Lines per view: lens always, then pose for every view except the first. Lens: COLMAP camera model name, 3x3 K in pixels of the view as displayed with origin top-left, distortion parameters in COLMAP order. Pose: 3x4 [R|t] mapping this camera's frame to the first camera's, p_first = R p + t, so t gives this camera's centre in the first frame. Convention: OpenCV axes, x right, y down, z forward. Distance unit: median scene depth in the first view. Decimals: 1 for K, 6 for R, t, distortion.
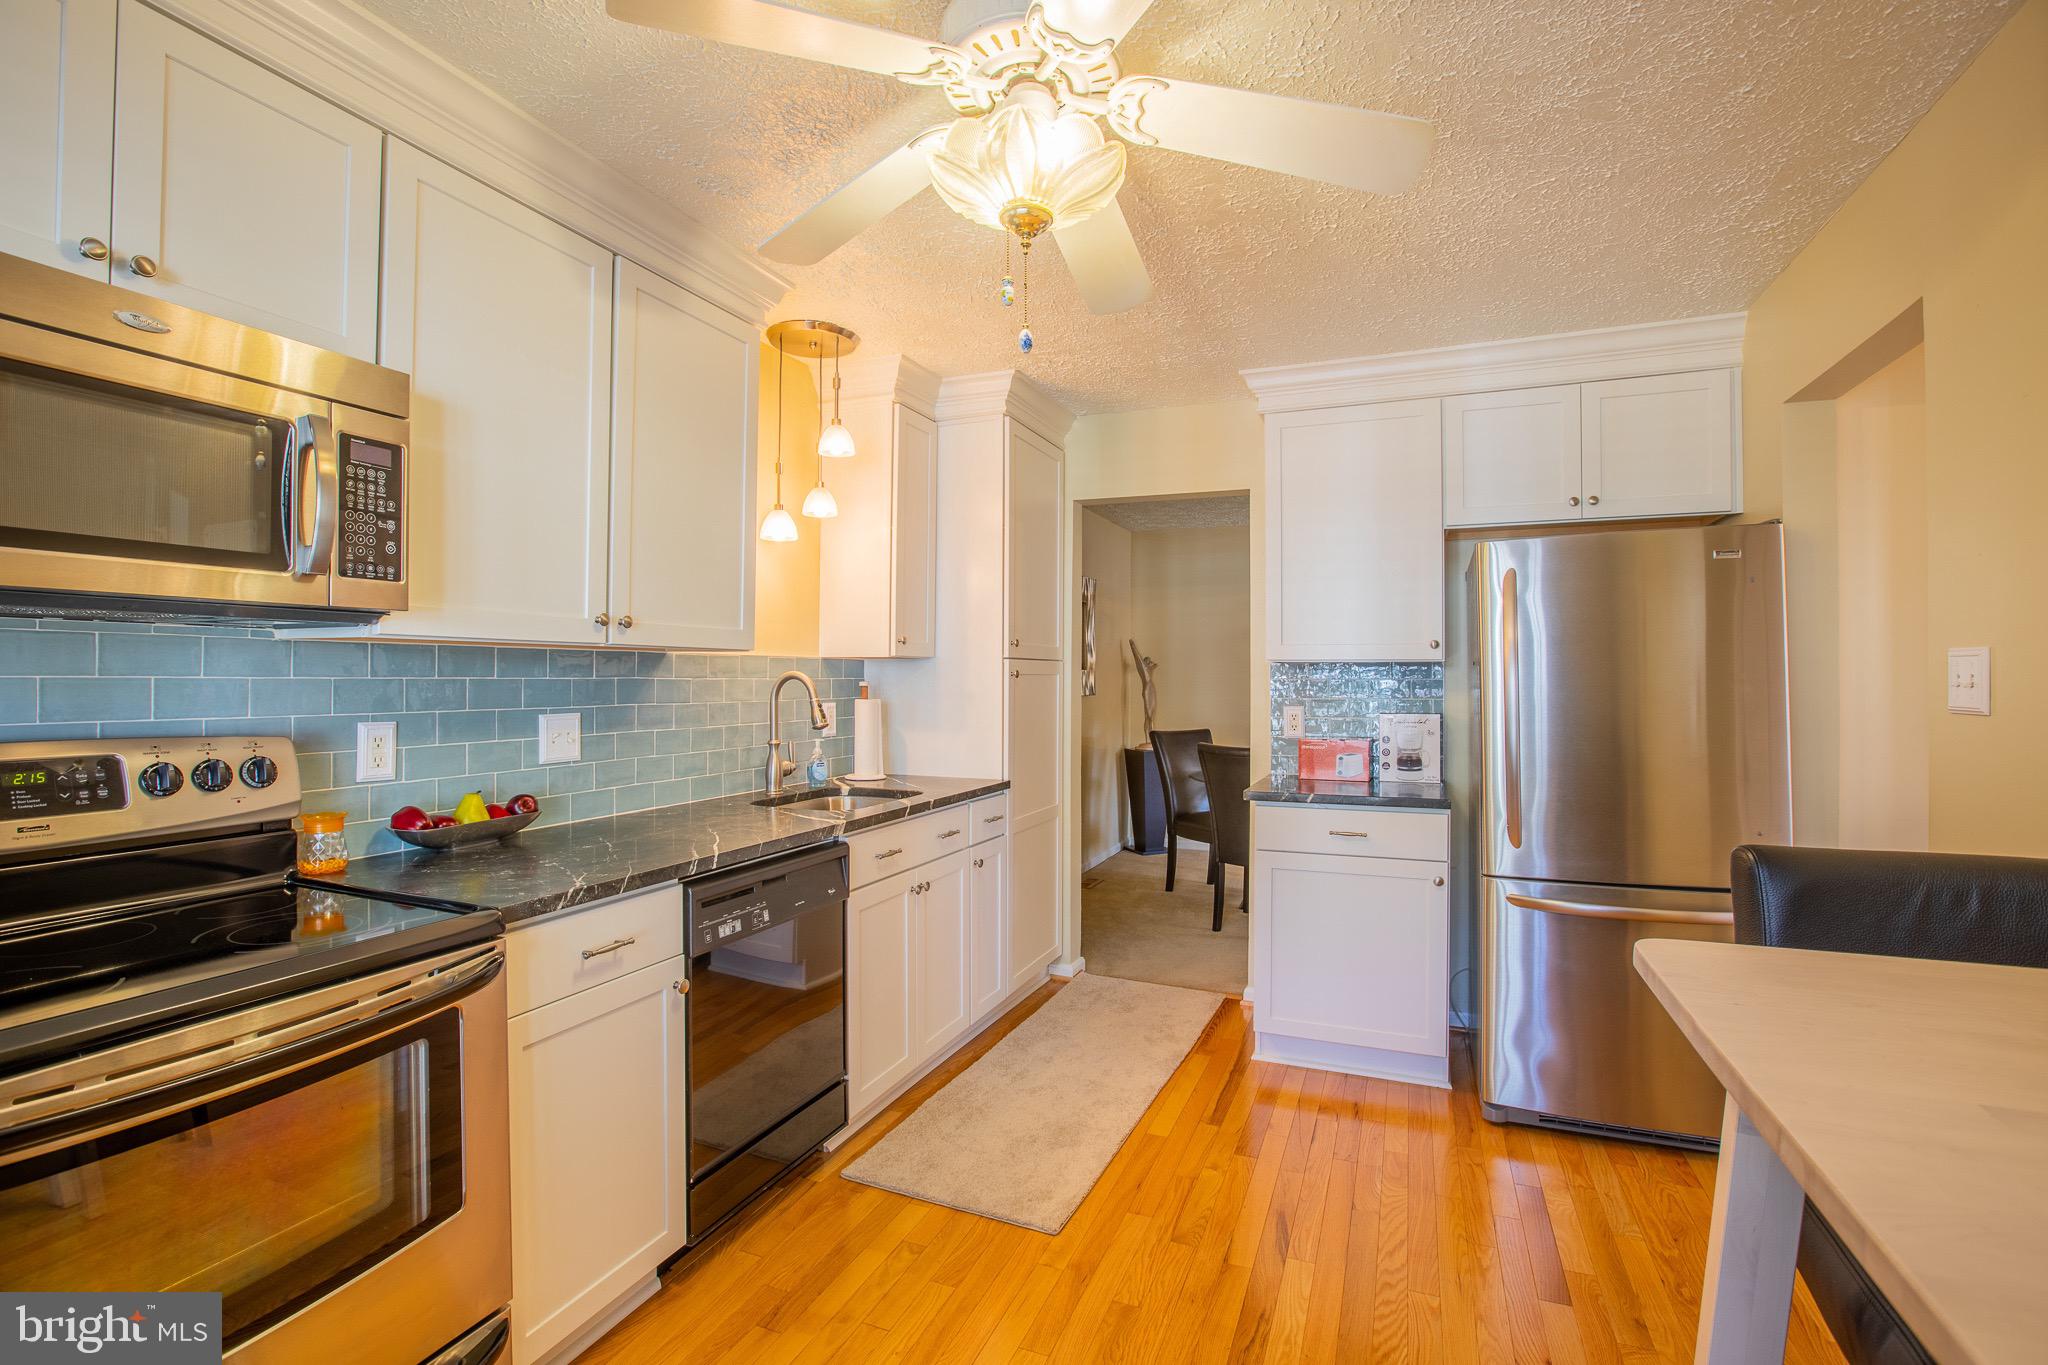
lens RADIAL K [[929.5, 0, 1035.9], [0, 929.5, 654.2], [0, 0, 1]] dist [-0.039647, 0.024951]
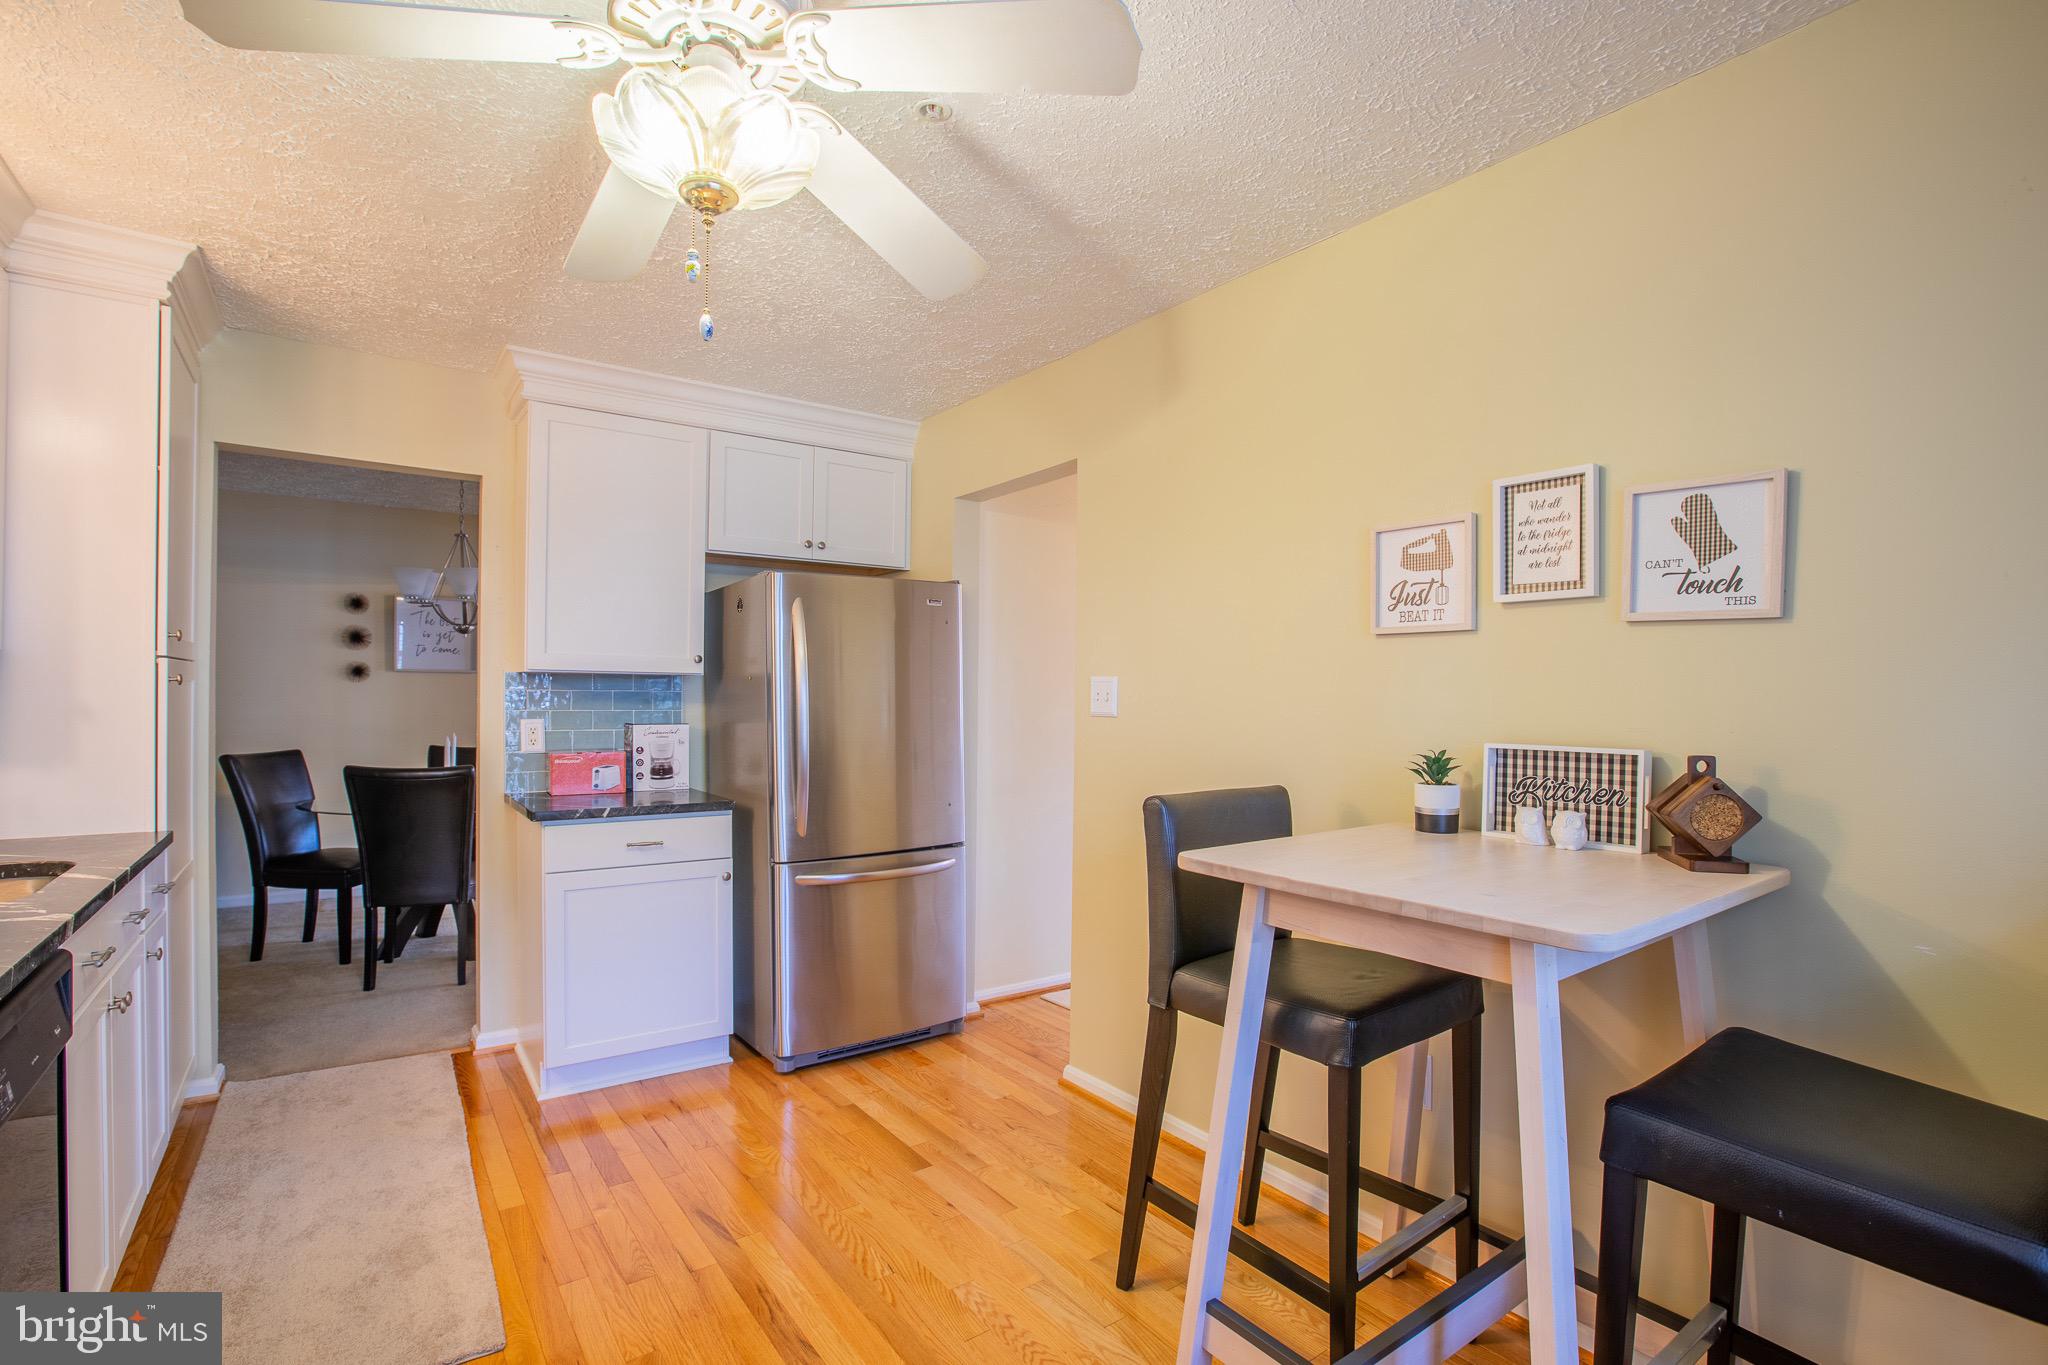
lens RADIAL K [[932.9, 0, 1019.4], [0, 932.9, 678.2], [0, 0, 1]] dist [-0.055417, 0.023599]
pose [[0.543187, 0.018786, 0.839401, -0.286602], [-0.030781, 0.999523, -0.002450, 0.003060], [-0.839047, -0.024506, 0.543507, 0.110310]]
